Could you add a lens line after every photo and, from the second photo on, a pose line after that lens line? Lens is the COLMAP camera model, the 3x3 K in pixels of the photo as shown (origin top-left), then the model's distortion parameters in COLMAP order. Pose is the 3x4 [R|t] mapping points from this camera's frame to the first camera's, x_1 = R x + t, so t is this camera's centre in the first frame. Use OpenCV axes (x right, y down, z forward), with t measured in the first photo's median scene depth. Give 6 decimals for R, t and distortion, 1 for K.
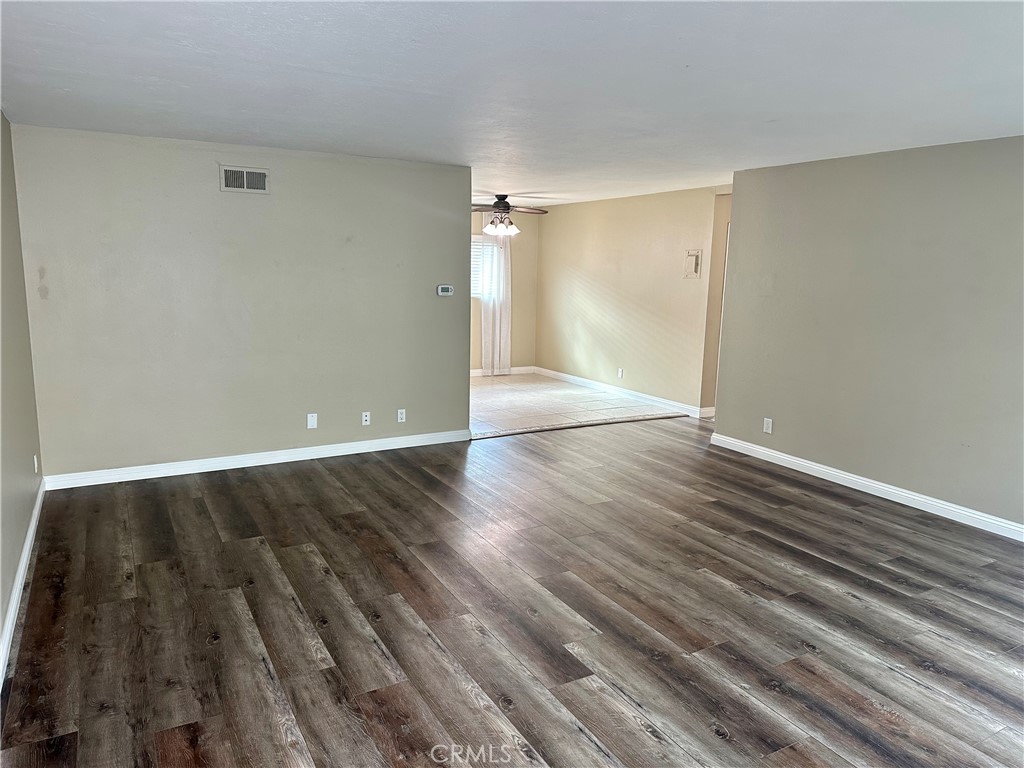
lens RADIAL K [[719.4, 0, 515.8], [0, 719.4, 380.8], [0, 0, 1]] dist [-0.002544, -0.012925]
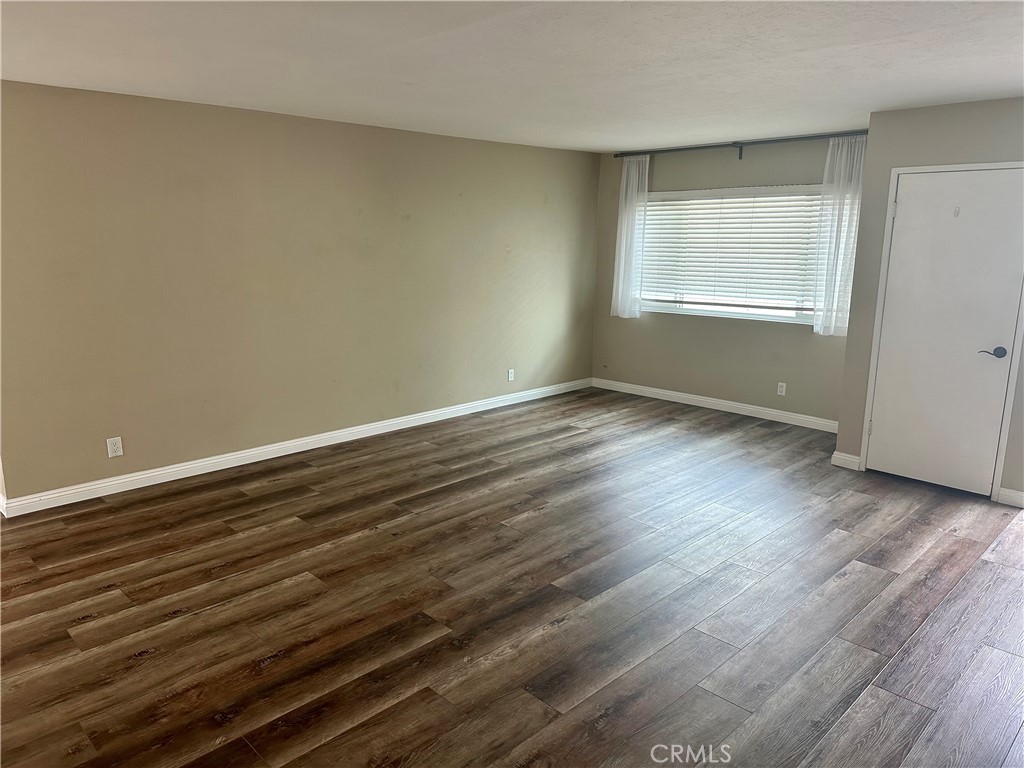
lens RADIAL K [[719.4, 0, 515.6], [0, 719.4, 389.2], [0, 0, 1]] dist [-0.002544, -0.012925]
pose [[-0.291107, -0.218798, 0.931335, -0.609593], [0.145930, 0.951949, 0.269254, -0.181968], [-0.945495, 0.214291, -0.245189, 1.082981]]
